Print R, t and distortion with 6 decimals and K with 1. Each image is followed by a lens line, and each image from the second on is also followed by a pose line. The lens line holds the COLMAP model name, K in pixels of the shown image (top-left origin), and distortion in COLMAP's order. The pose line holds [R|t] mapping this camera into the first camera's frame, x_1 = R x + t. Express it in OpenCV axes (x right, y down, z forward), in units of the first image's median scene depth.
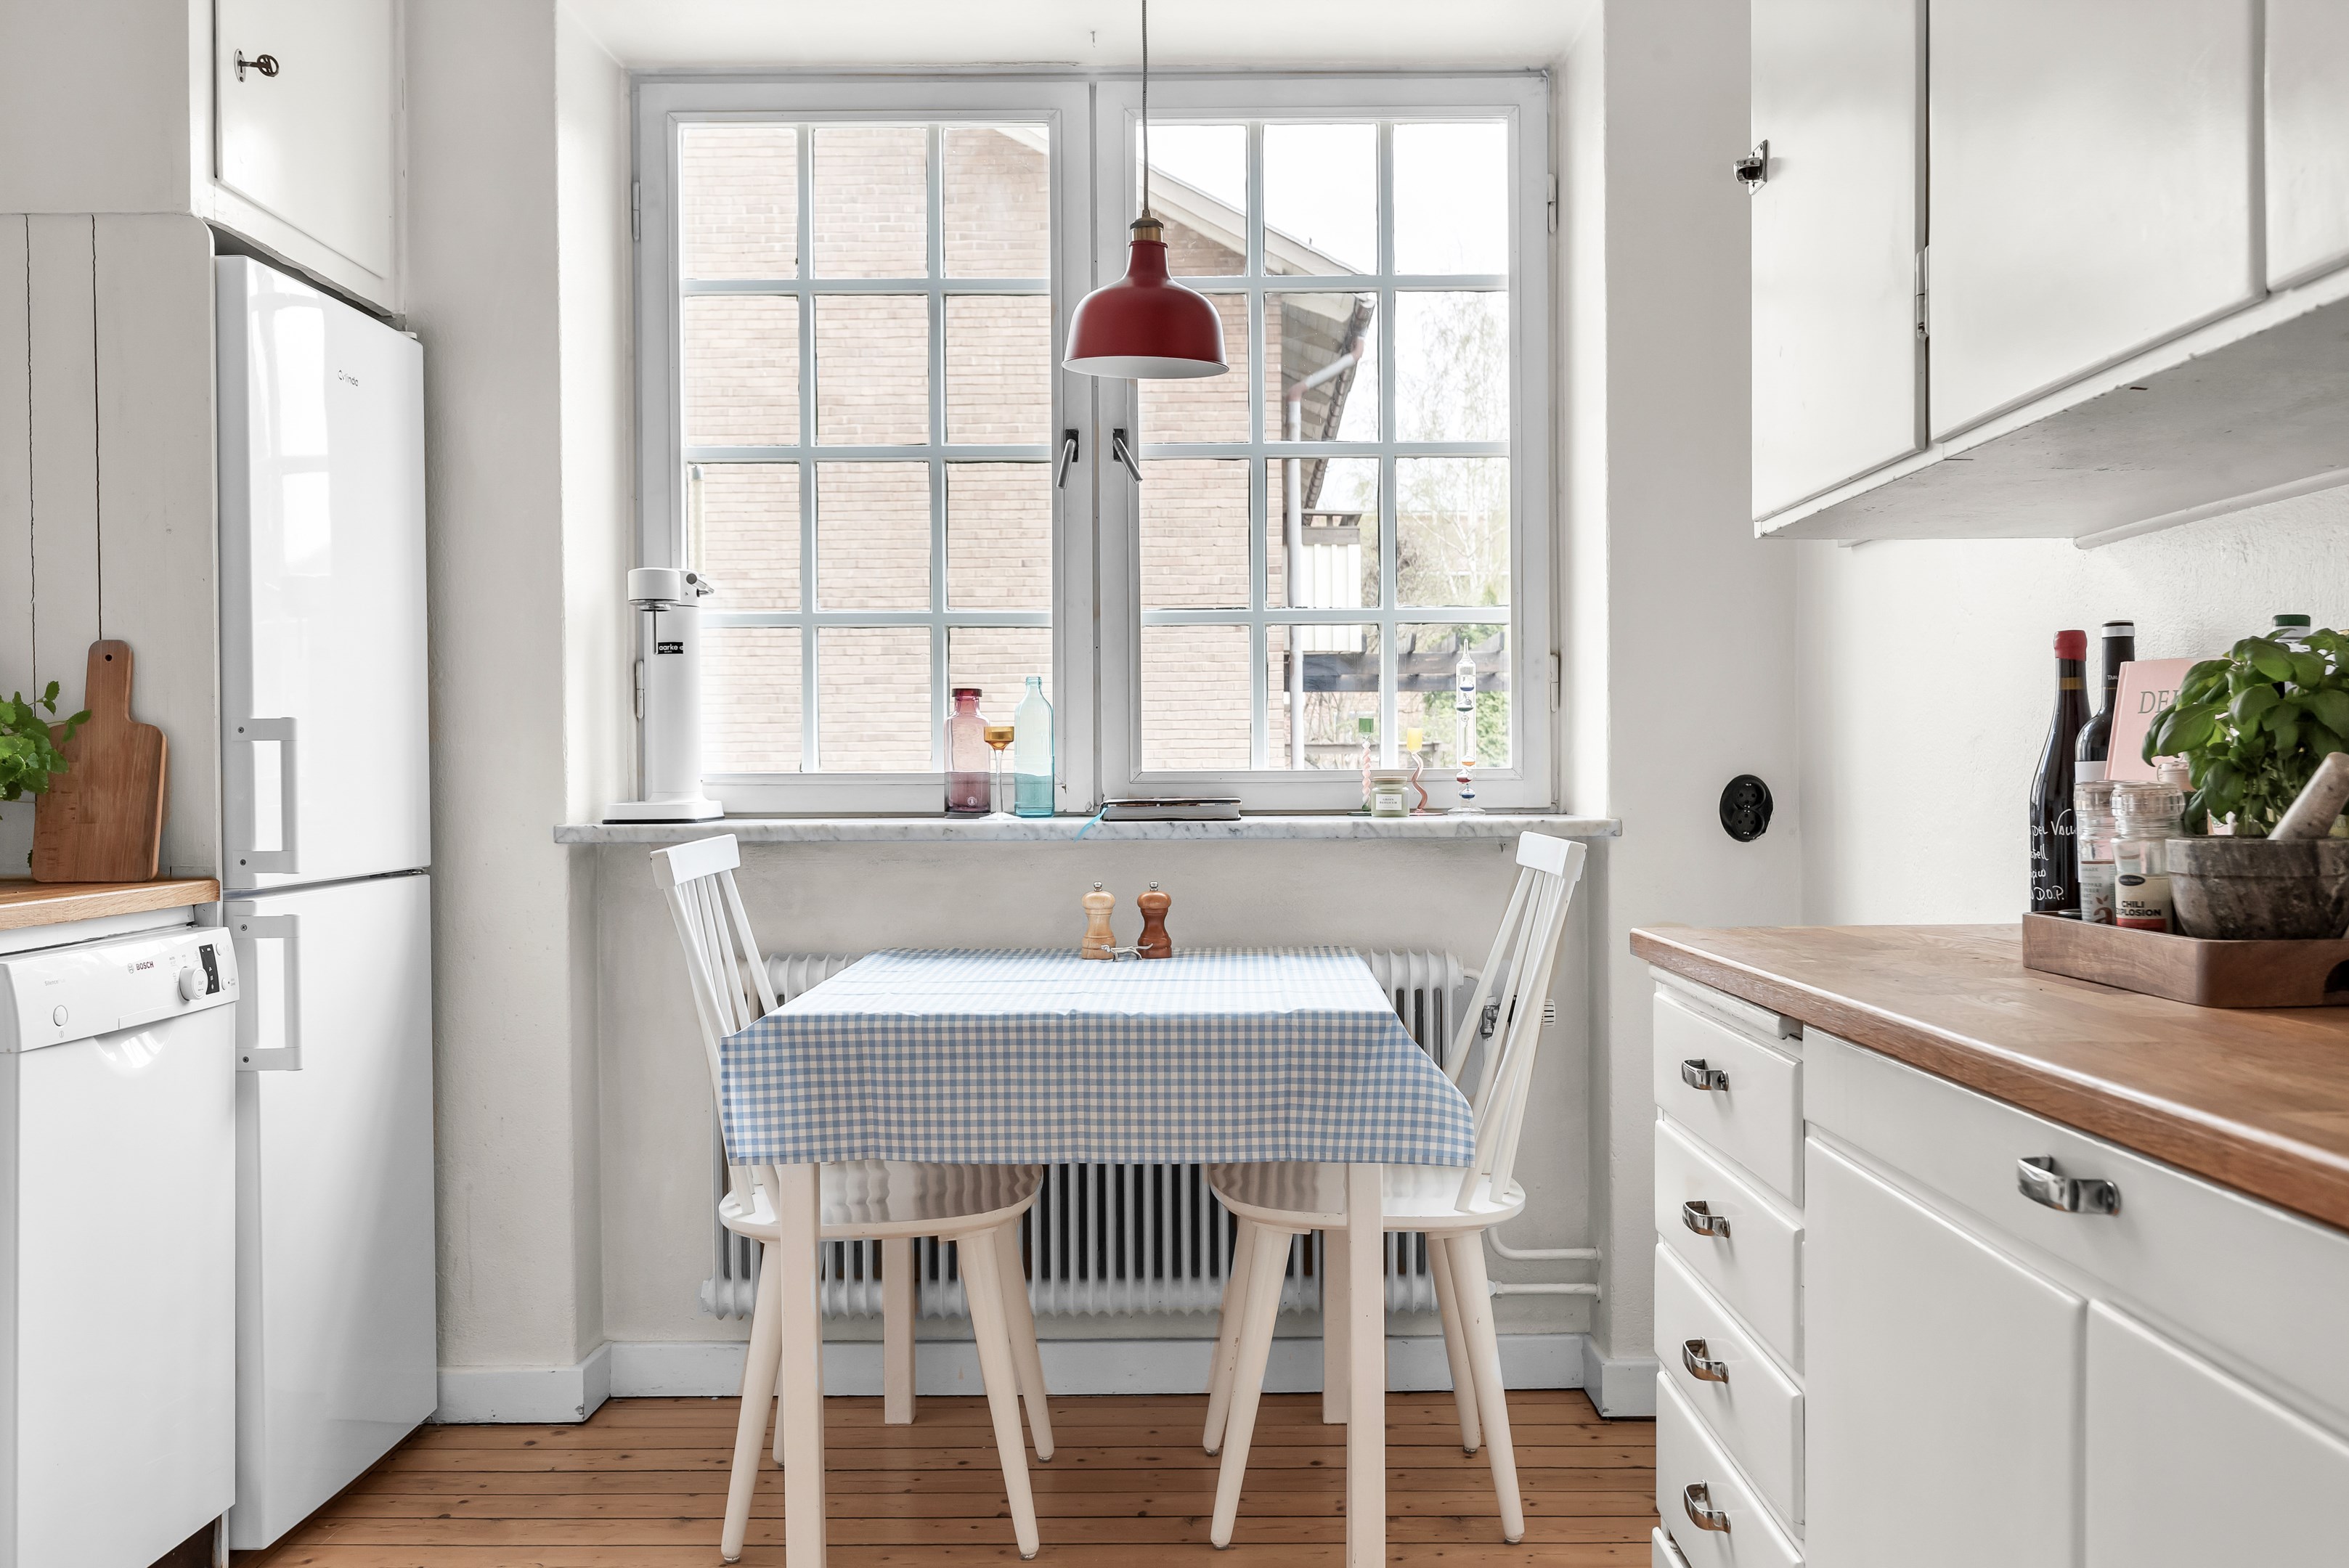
lens RADIAL K [[1945.5, 0, 1182.8], [0, 1945.5, 795.8], [0, 0, 1]] dist [-0.002436, 0.010613]
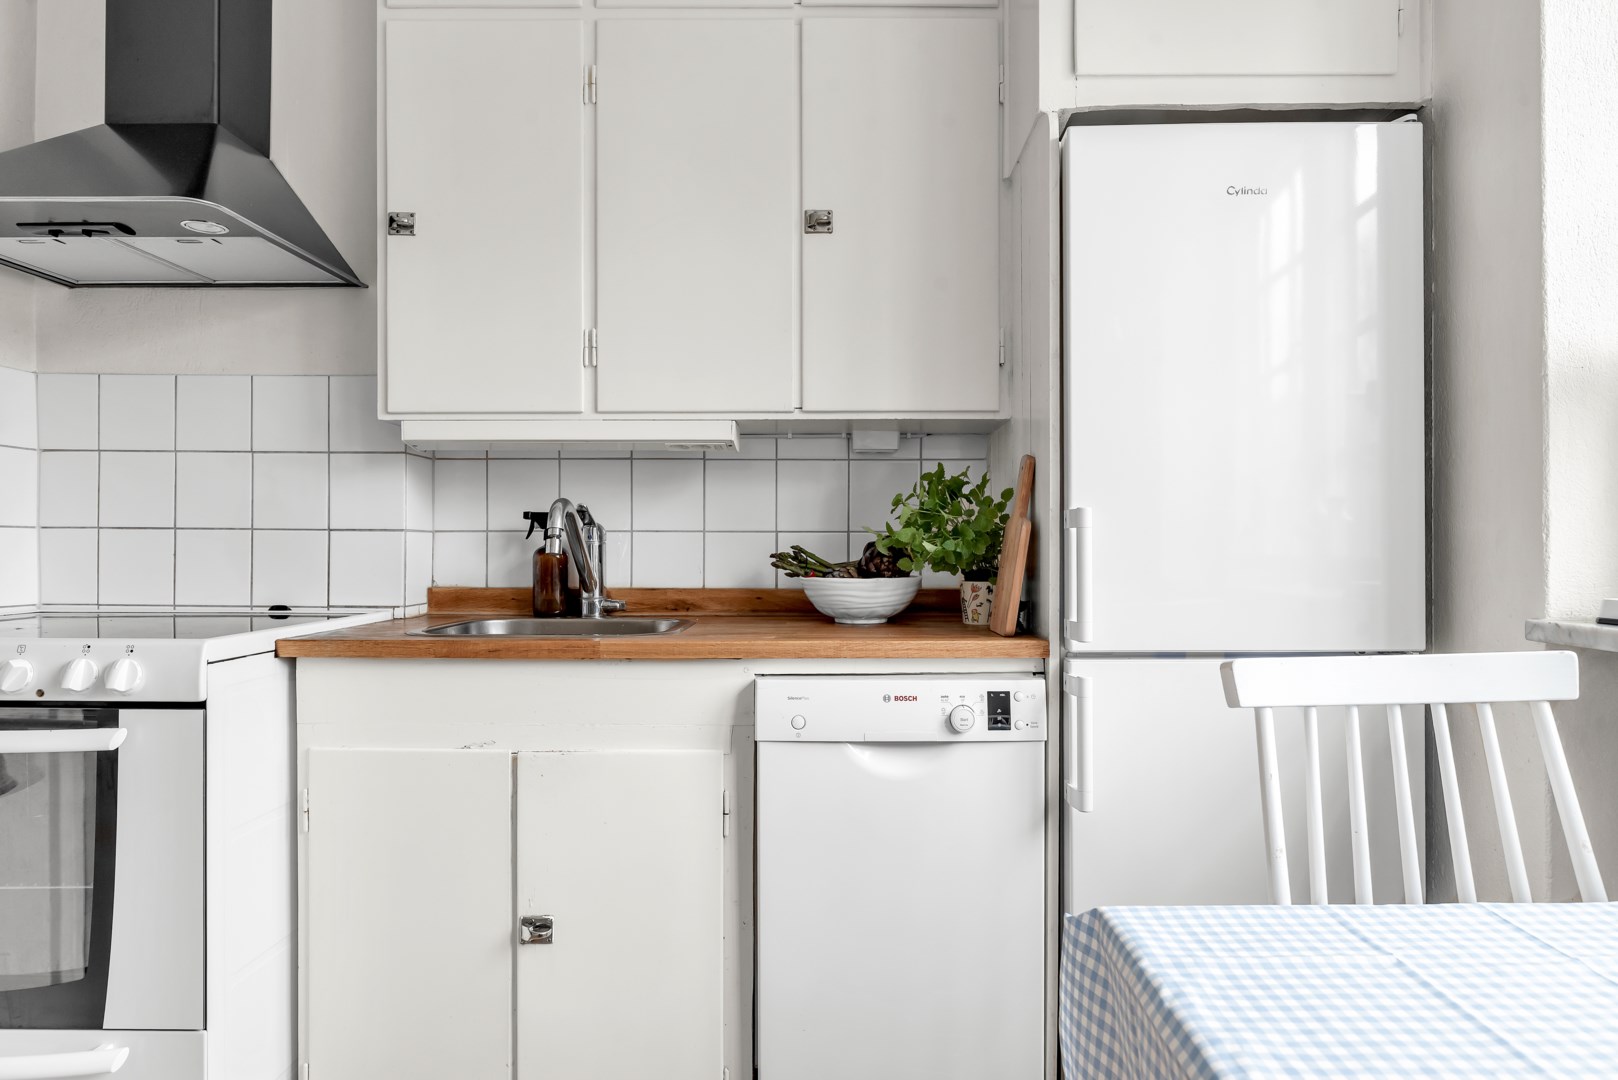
lens RADIAL K [[1056.9, 0, 832.9], [0, 1056.9, 542.7], [0, 0, 1]] dist [-0.004476, 0.003024]
pose [[0.006542, 0.005355, -0.999964, 0.149209], [-0.012301, 0.999910, 0.005274, -0.017904], [0.999903, 0.012266, 0.006608, 0.719830]]
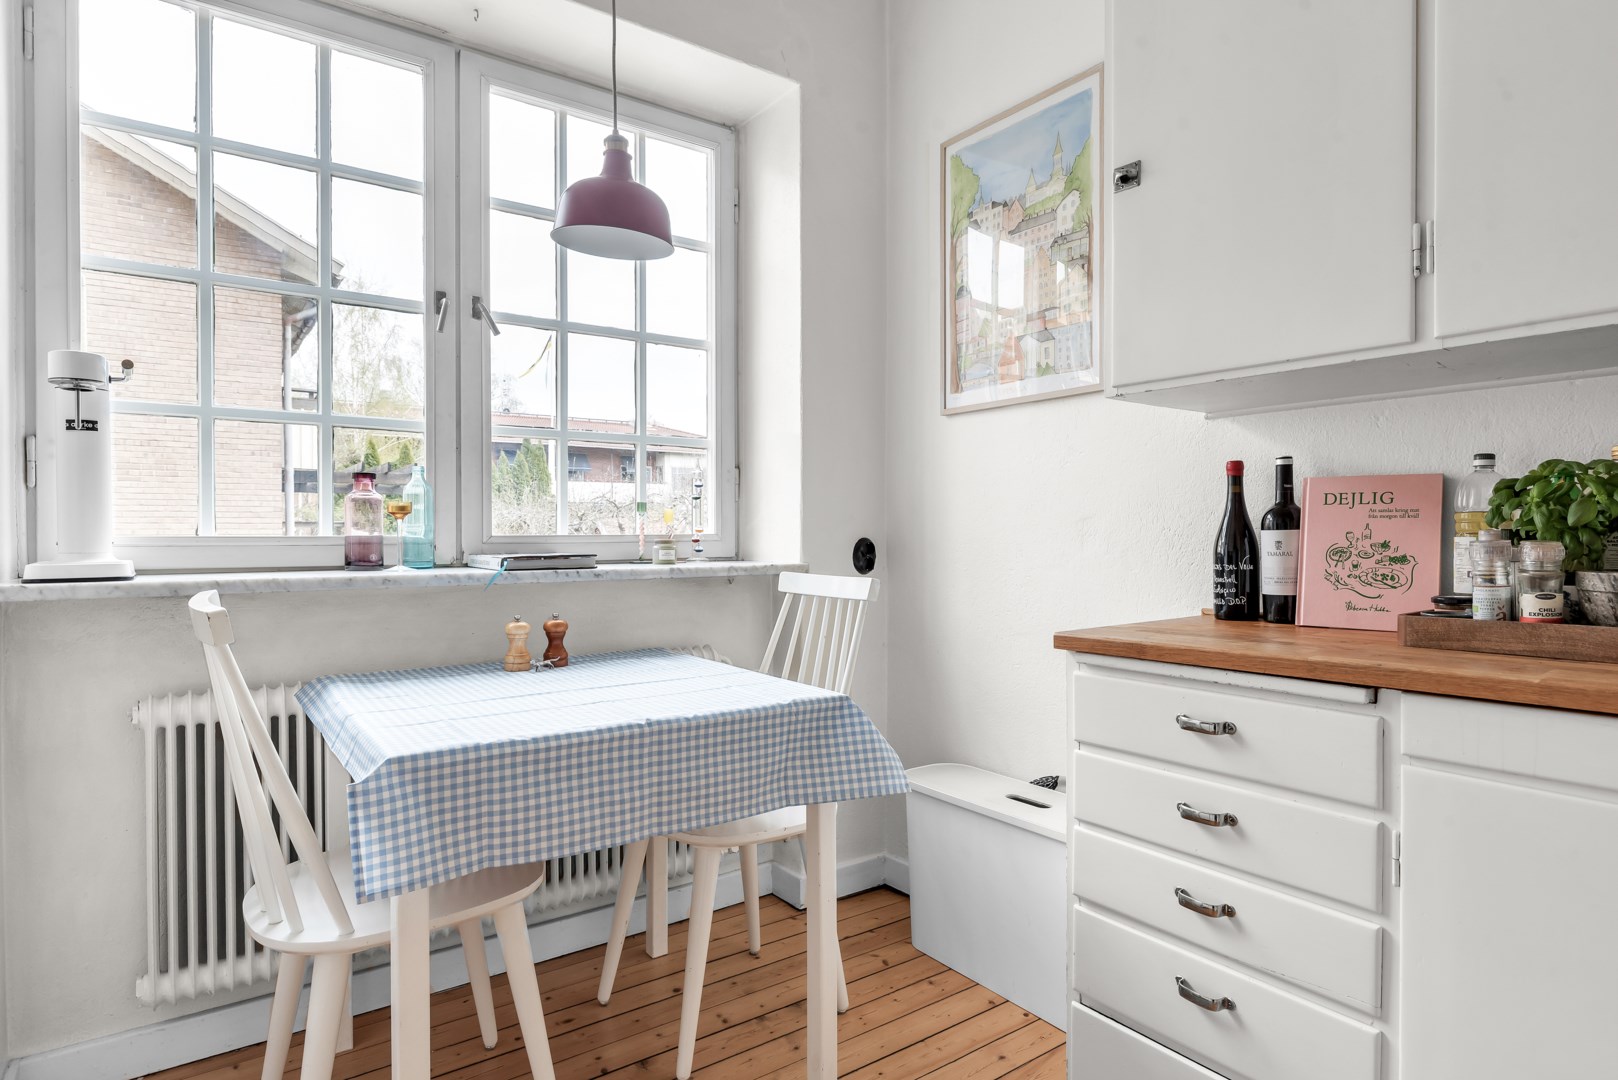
lens RADIAL K [[899.1, 0, 809.0], [0, 899.1, 540.0], [0, 0, 1]] dist [-0.001873, 0.000161]
pose [[0.801281, -0.001487, 0.598286, -0.260119], [0.007147, 0.999949, -0.007088, -0.003070], [-0.598245, 0.009955, 0.801251, 0.362123]]
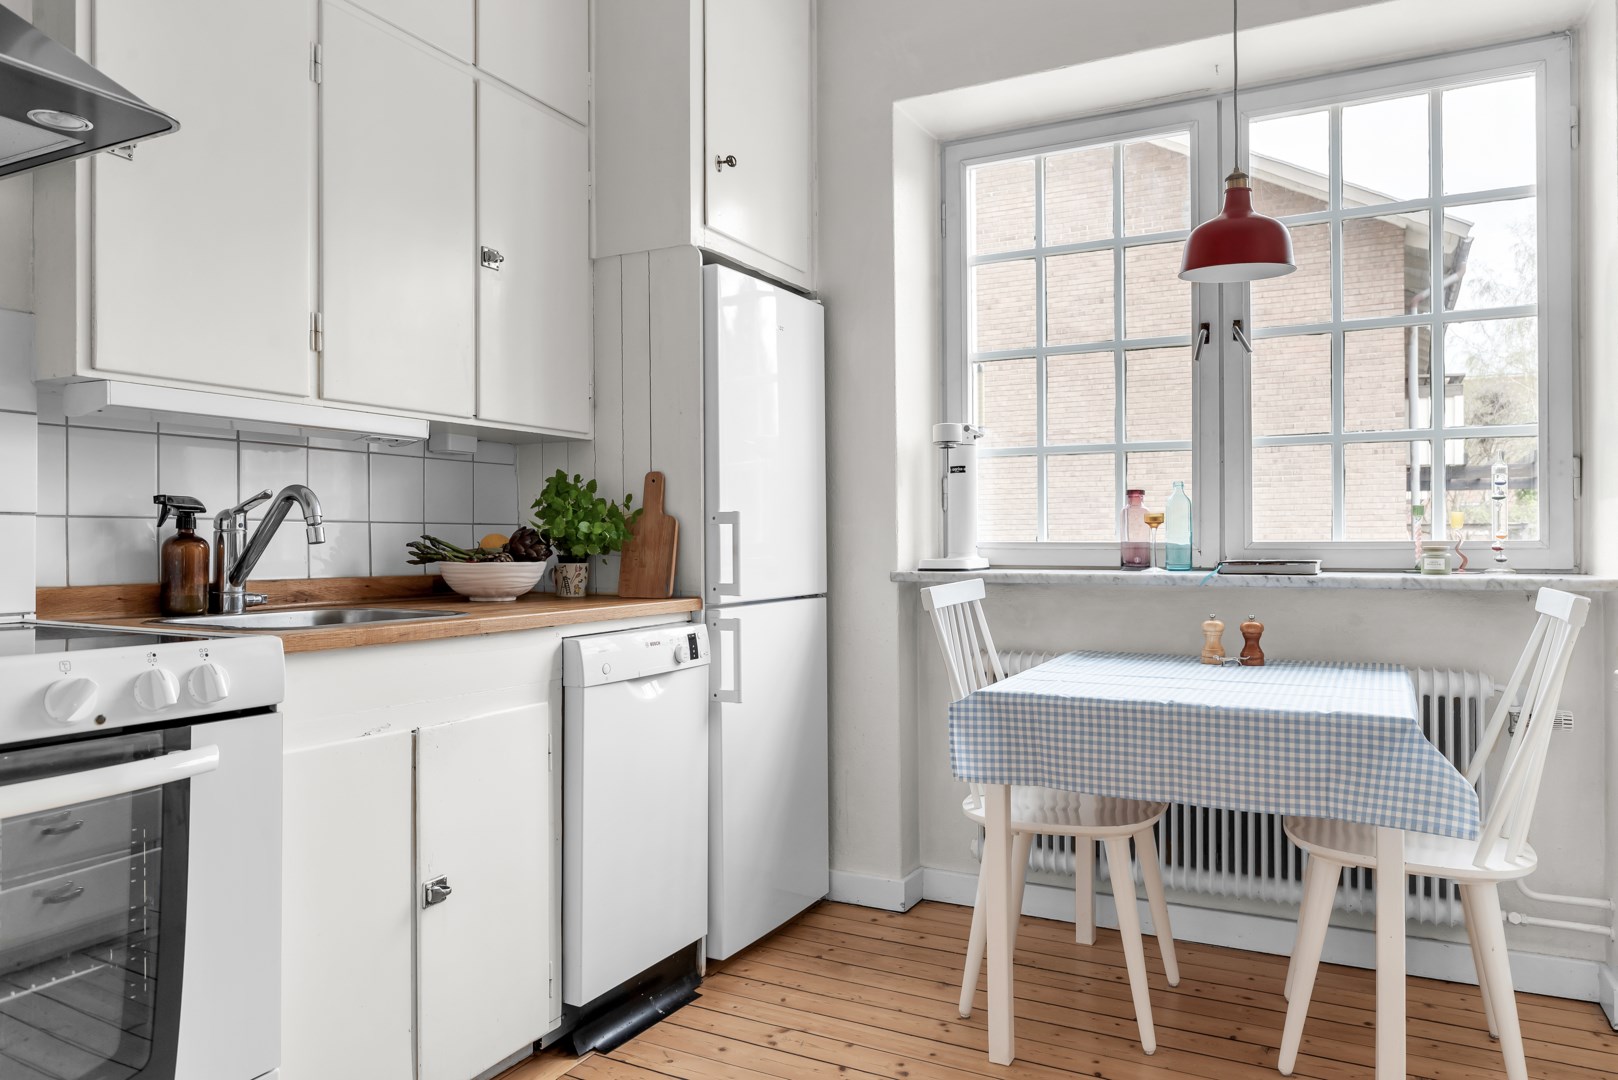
lens RADIAL K [[1056.9, 0, 832.9], [0, 1056.9, 542.7], [0, 0, 1]] dist [-0.004476, 0.003024]
pose [[0.898413, 0.003834, -0.439134, 0.053064], [-0.008241, 0.999933, -0.008131, -0.002607], [0.439073, 0.010924, 0.898385, 0.118964]]
